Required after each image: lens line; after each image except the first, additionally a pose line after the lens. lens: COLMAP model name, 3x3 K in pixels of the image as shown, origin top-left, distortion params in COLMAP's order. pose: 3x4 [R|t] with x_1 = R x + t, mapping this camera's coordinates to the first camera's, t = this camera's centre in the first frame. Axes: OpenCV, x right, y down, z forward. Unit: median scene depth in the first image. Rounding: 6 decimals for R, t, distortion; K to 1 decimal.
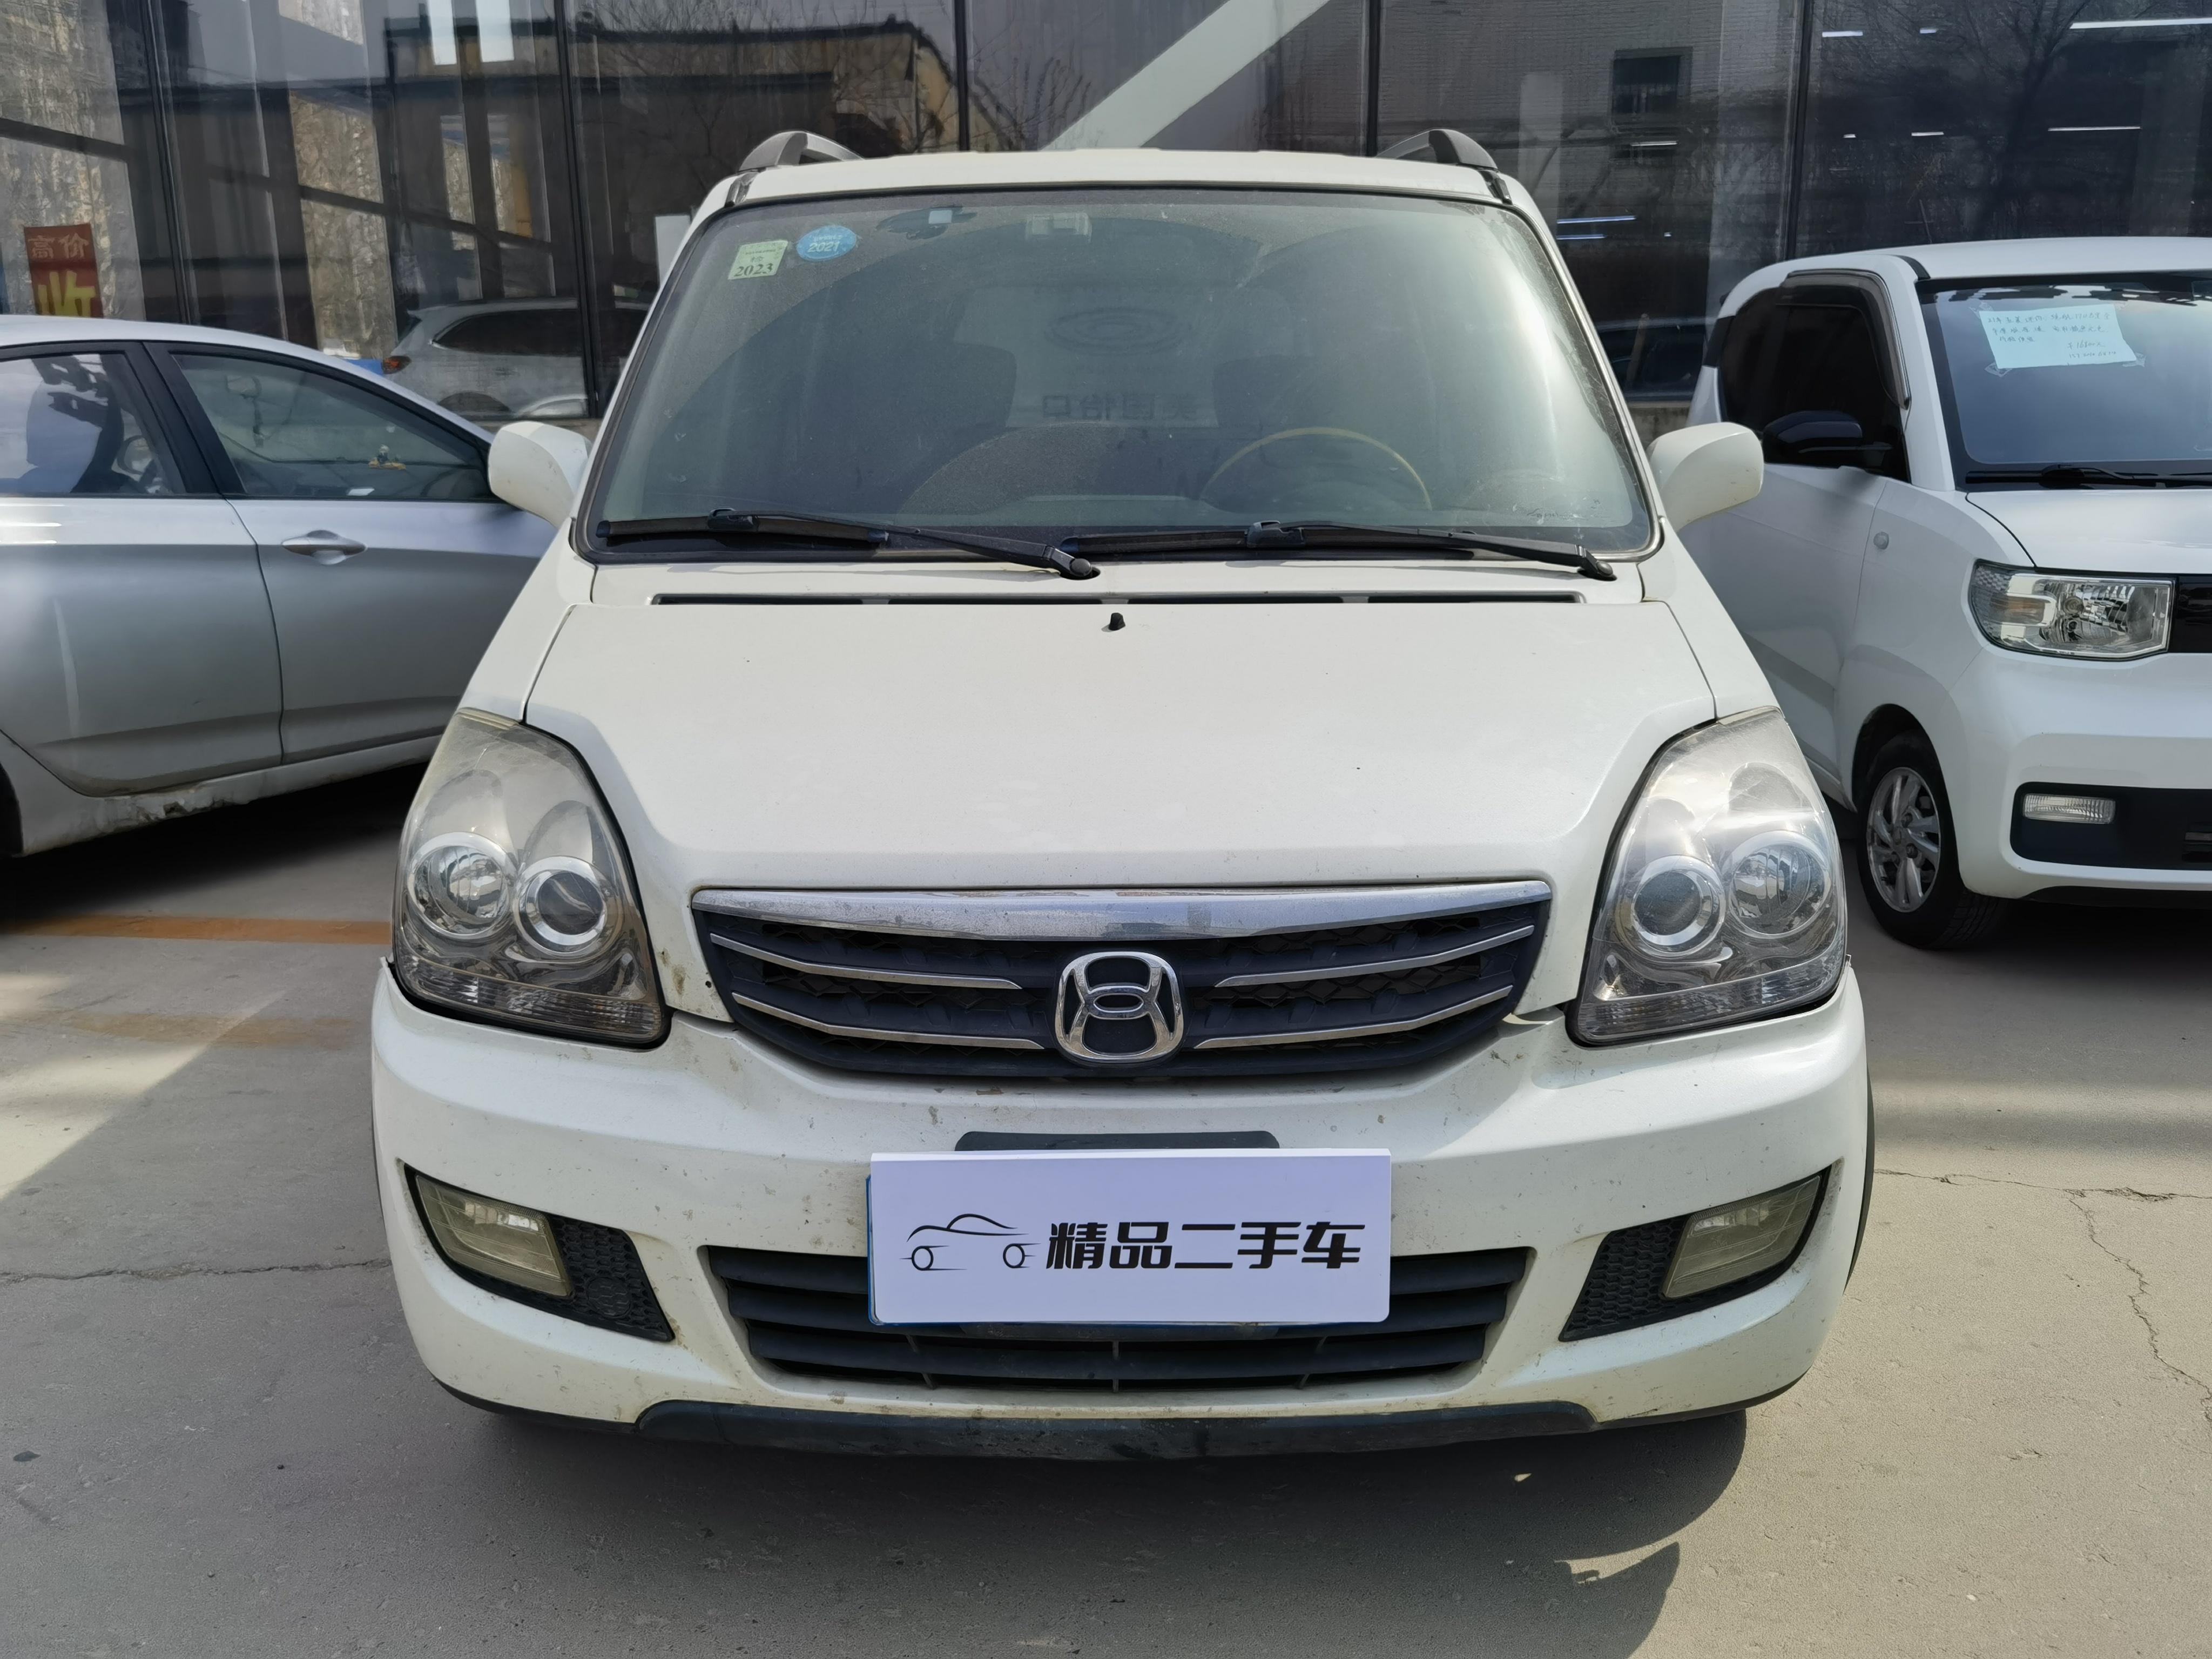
lens RADIAL K [[1772.6, 0, 1070.3], [0, 1772.6, 829.9], [0, 0, 1]] dist [-0.041821, 0.104090]
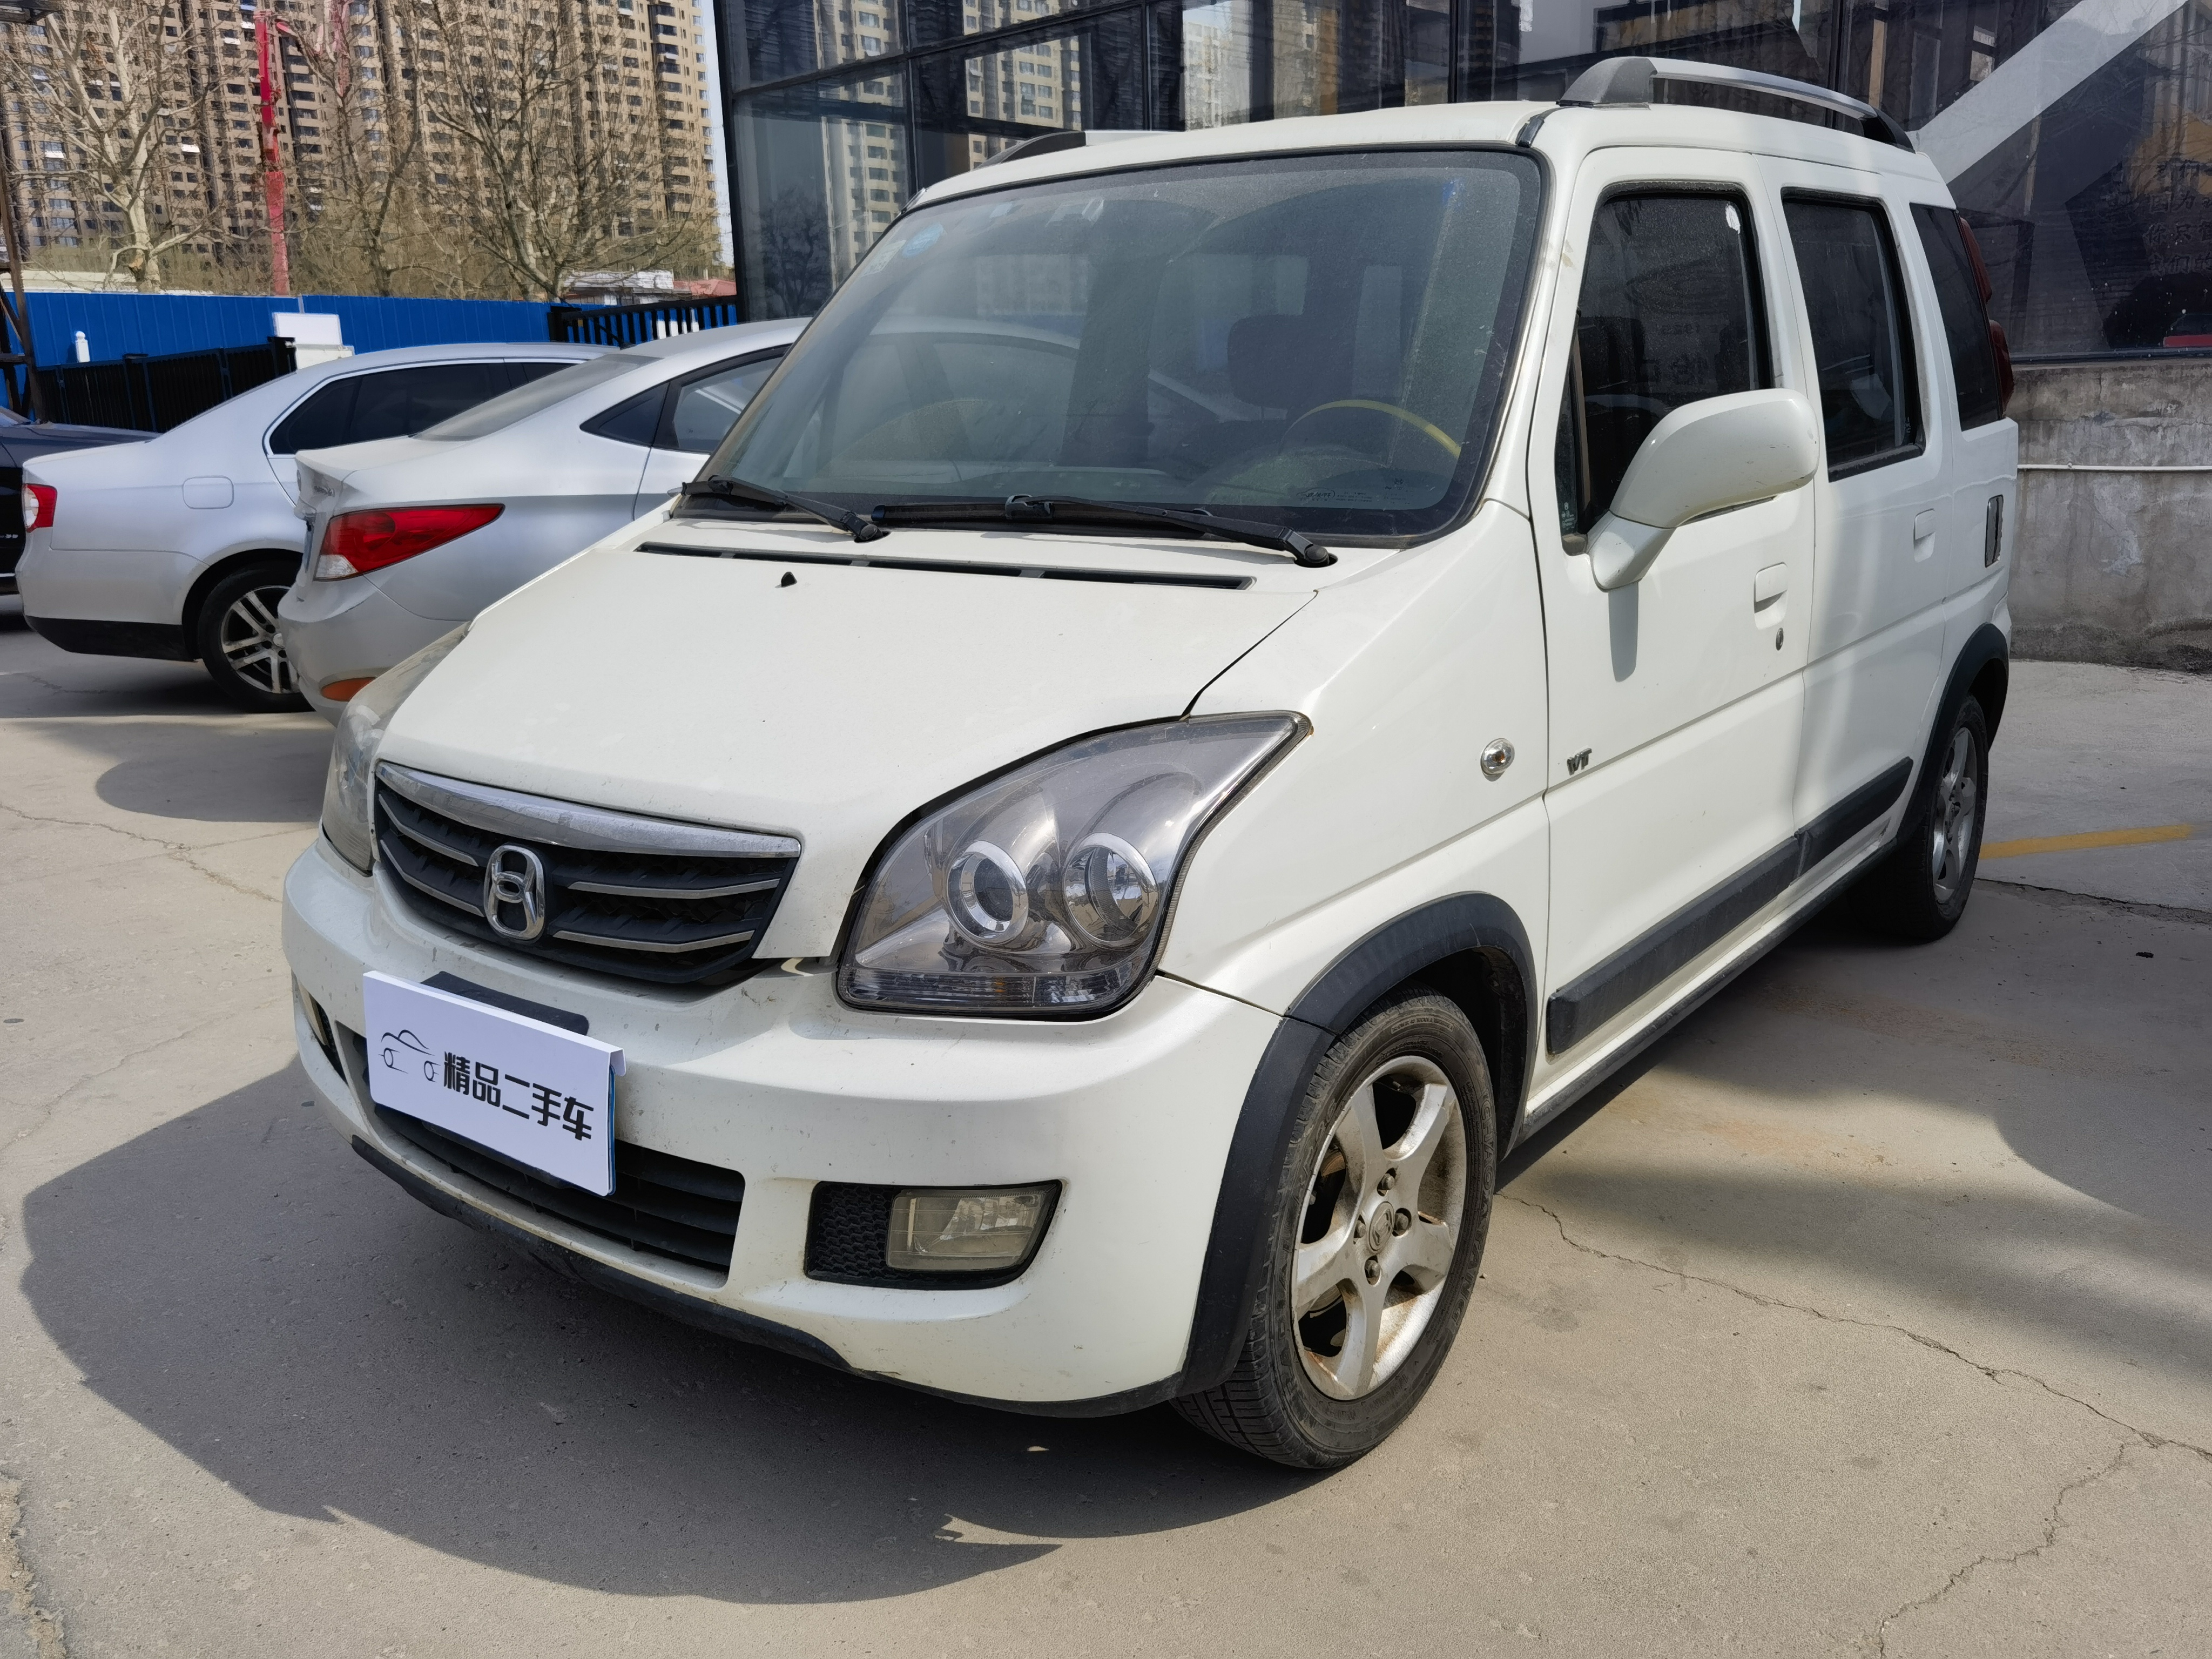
lens RADIAL K [[1777.0, 0, 1099.0], [0, 1777.0, 841.4], [0, 0, 1]] dist [0.005878, 0.009322]
pose [[0.796023, 0.139118, -0.589062, 1.039506], [-0.119292, 0.990198, 0.072650, -0.070066], [0.593394, 0.012440, 0.804816, 0.244363]]
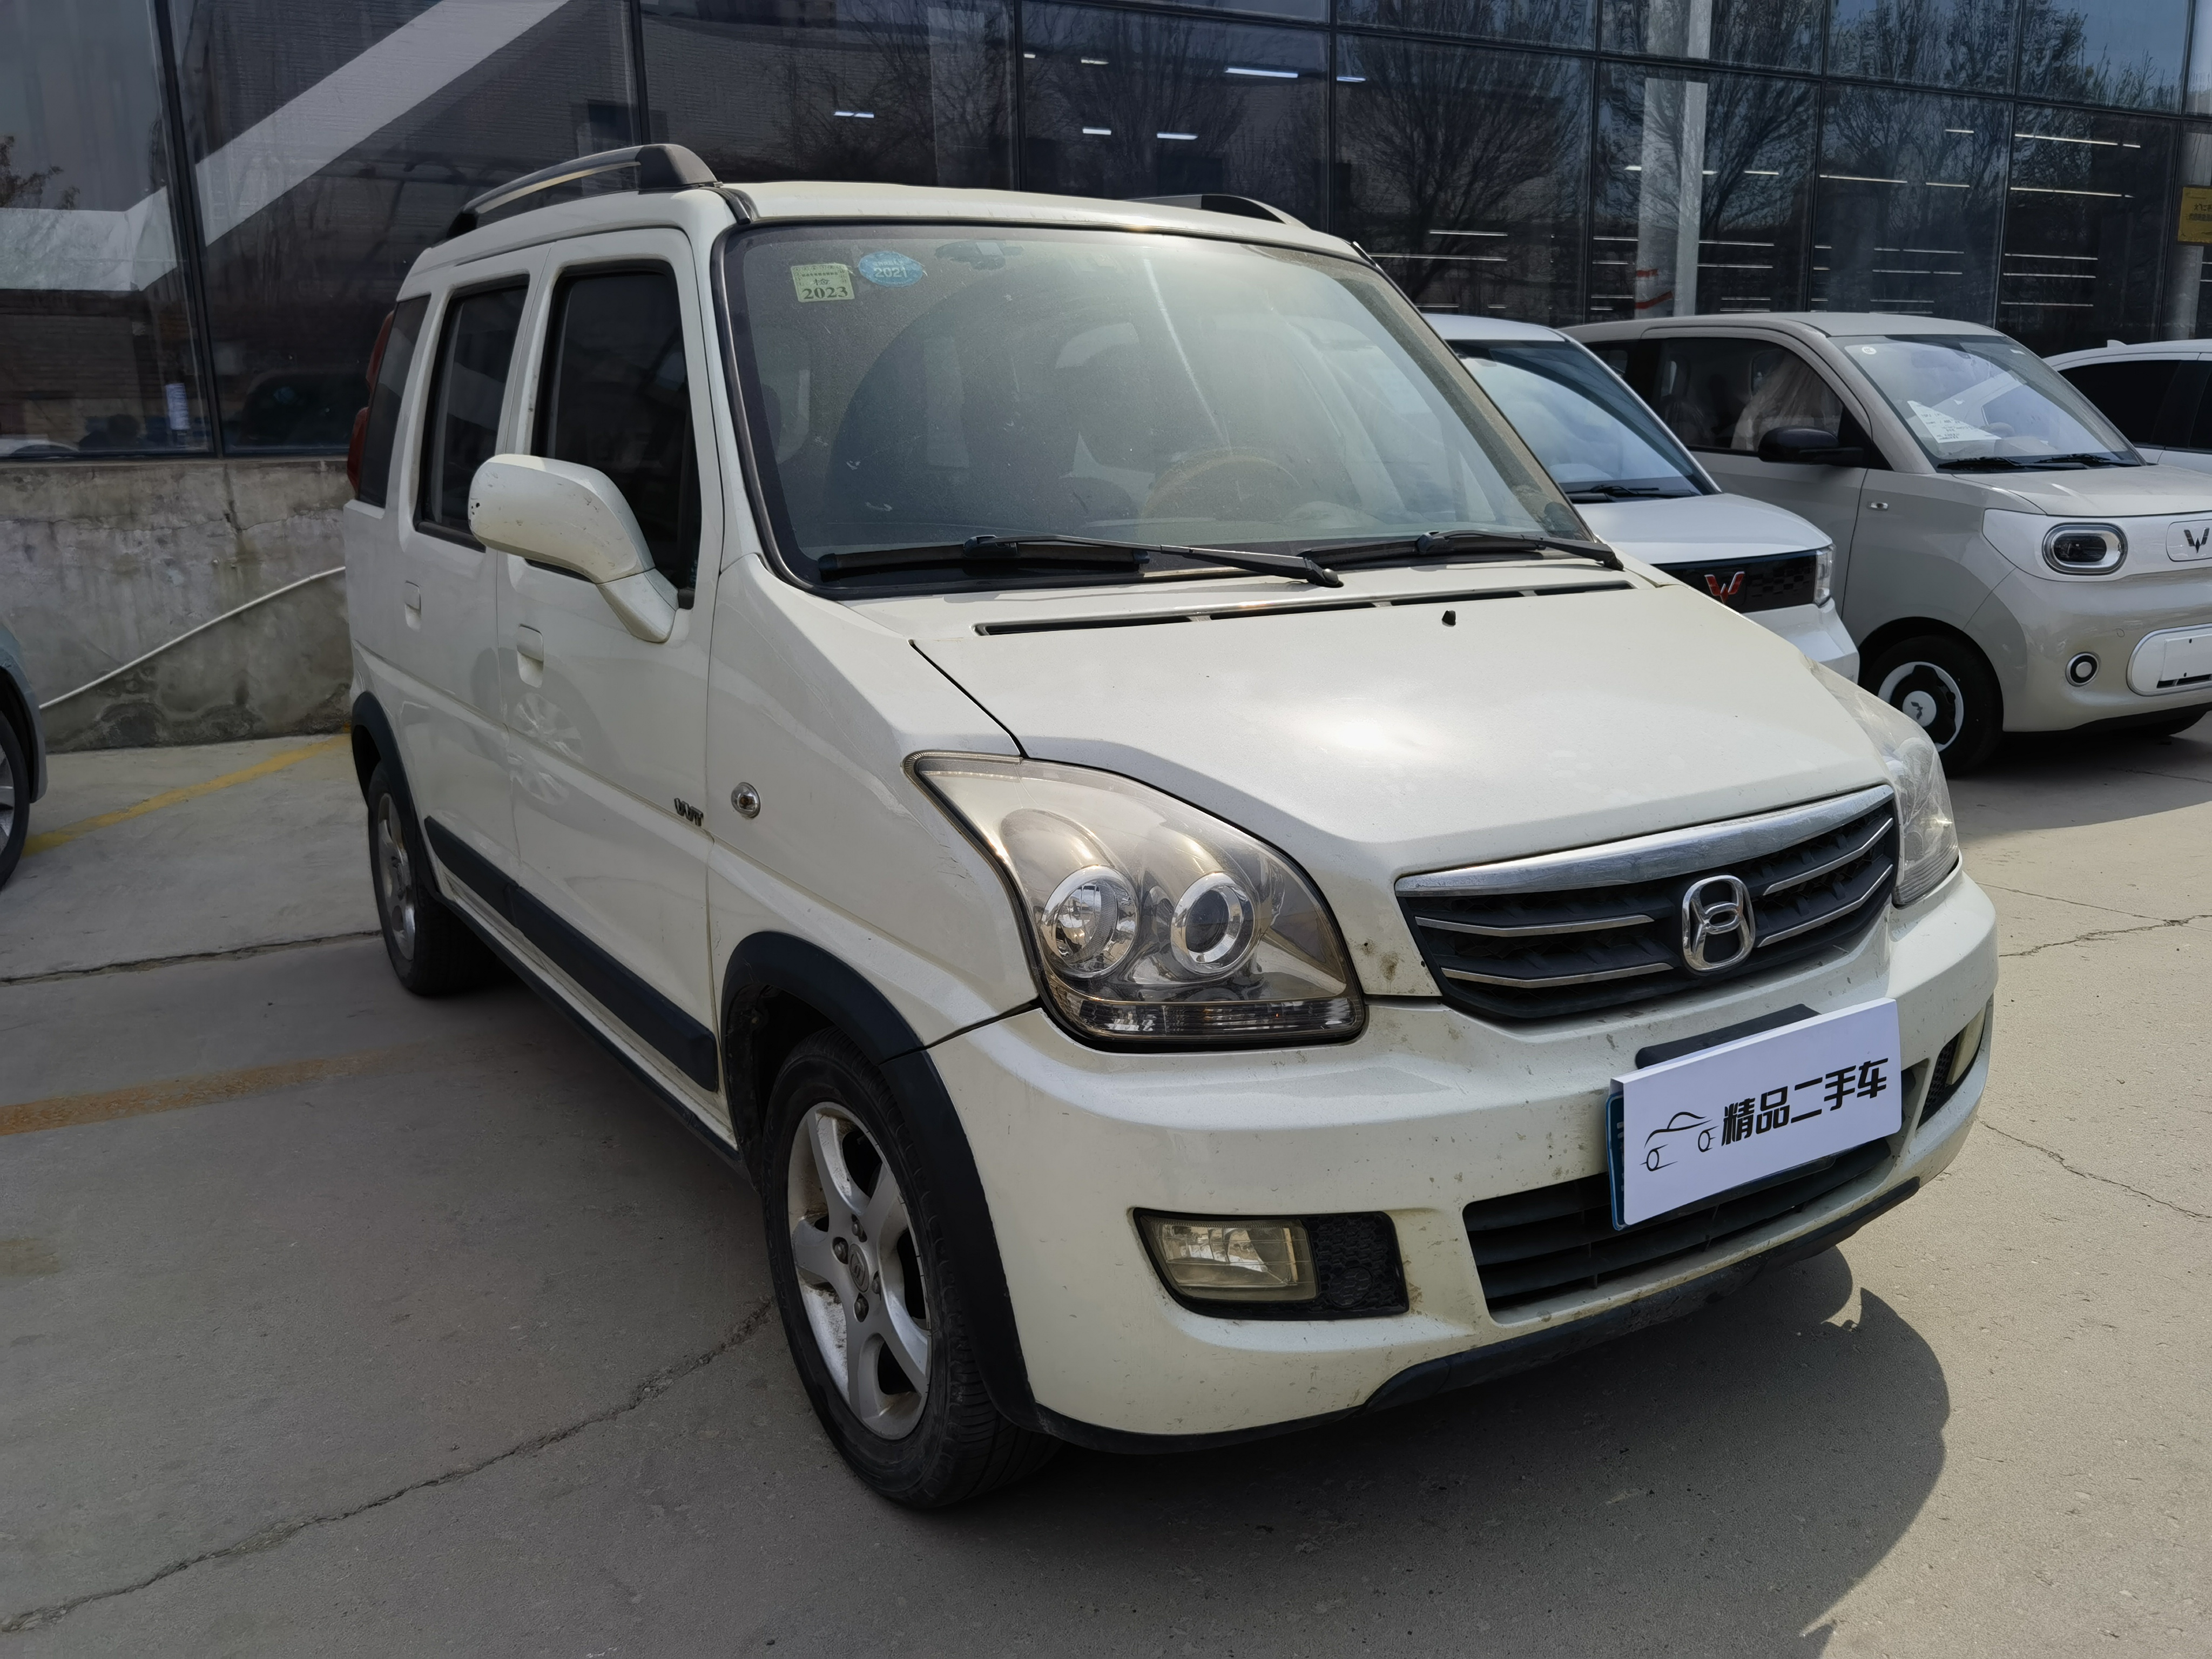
lens RADIAL K [[1777.0, 0, 1099.0], [0, 1777.0, 841.4], [0, 0, 1]] dist [0.005878, 0.009322]
pose [[0.832886, -0.122960, 0.539613, -0.947061], [0.133651, 0.990837, 0.019490, -0.033796], [-0.537065, 0.055886, 0.841687, 0.196624]]
